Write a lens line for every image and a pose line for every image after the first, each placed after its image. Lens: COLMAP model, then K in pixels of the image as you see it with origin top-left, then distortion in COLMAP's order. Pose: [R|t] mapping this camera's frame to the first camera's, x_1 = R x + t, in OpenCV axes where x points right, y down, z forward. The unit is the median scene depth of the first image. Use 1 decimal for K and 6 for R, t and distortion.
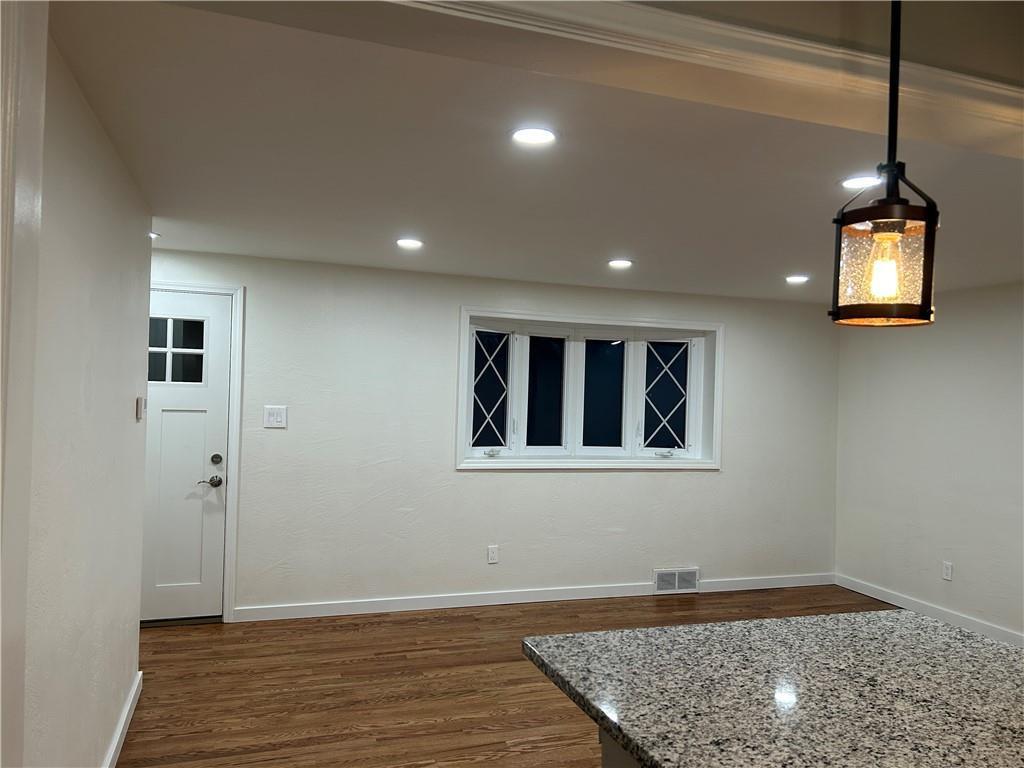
lens RADIAL K [[762.0, 0, 512.0], [0, 762.0, 384.0], [0, 0, 1]] dist [0.077926, -0.086701]
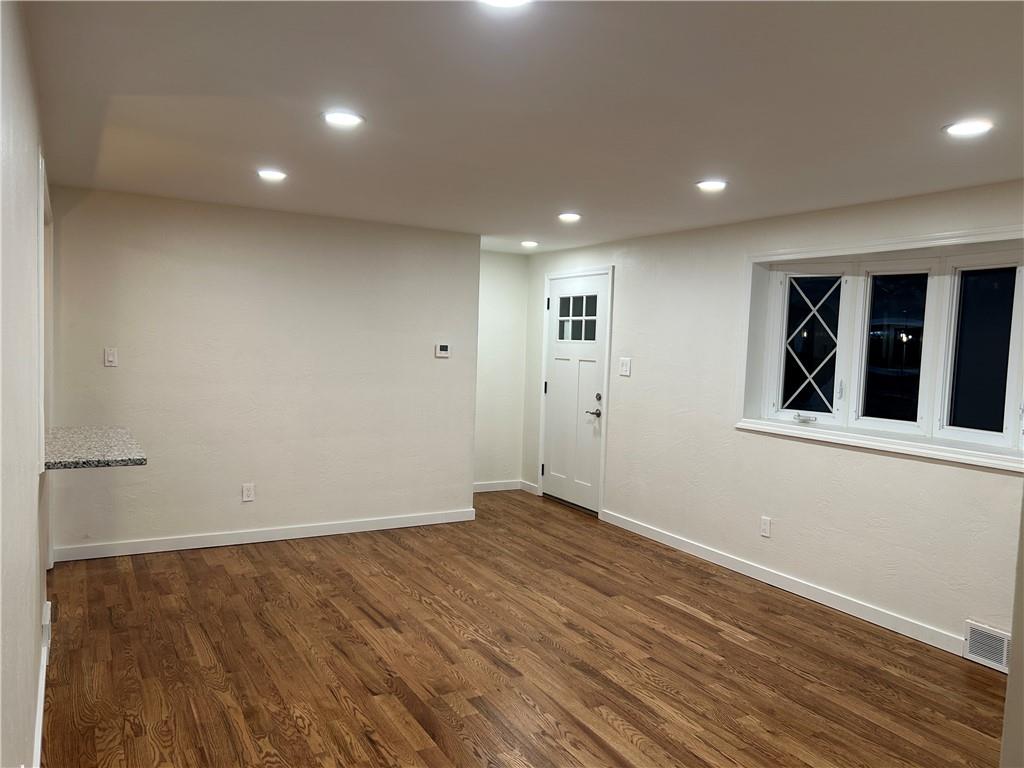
lens RADIAL K [[762.0, 0, 512.0], [0, 762.0, 384.0], [0, 0, 1]] dist [0.077926, -0.086701]
pose [[0.183221, 0.034230, -0.982476, 0.899611], [-0.015336, 0.999372, 0.031959, 0.034128], [0.982952, 0.009211, 0.183630, 0.601612]]
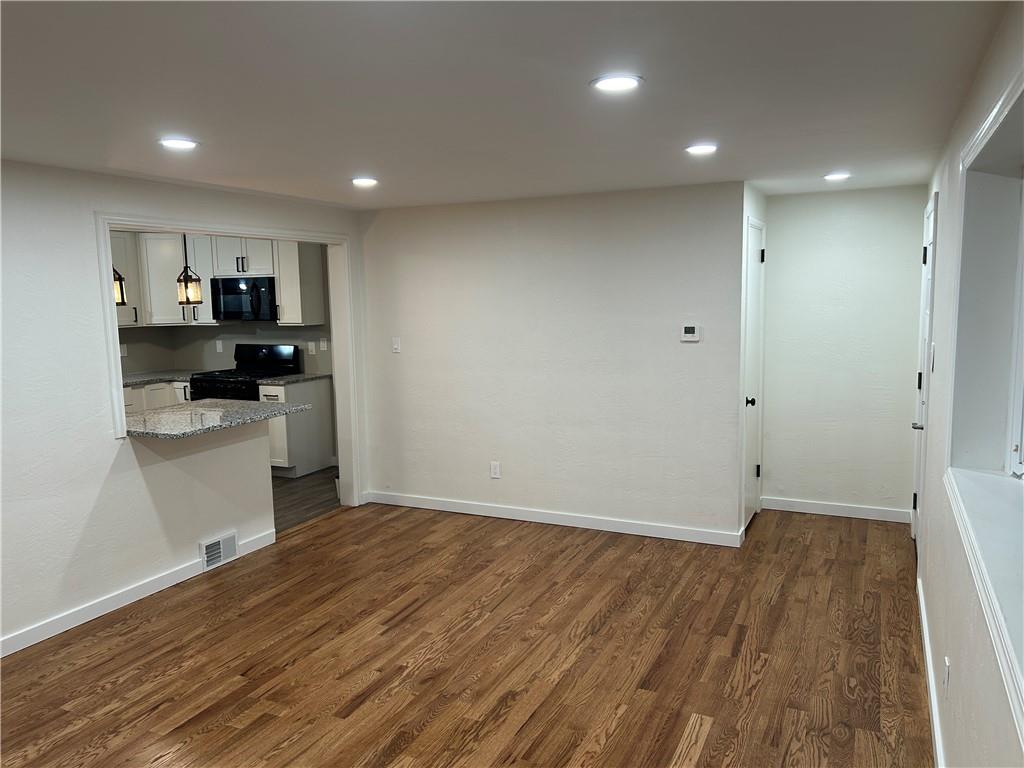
lens RADIAL K [[762.0, 0, 512.0], [0, 762.0, 384.0], [0, 0, 1]] dist [0.077926, -0.086701]
pose [[-0.702120, 0.069754, -0.708634, 0.550307], [0.010677, 0.996110, 0.087473, -0.003357], [0.711979, 0.053850, -0.700133, 1.268392]]
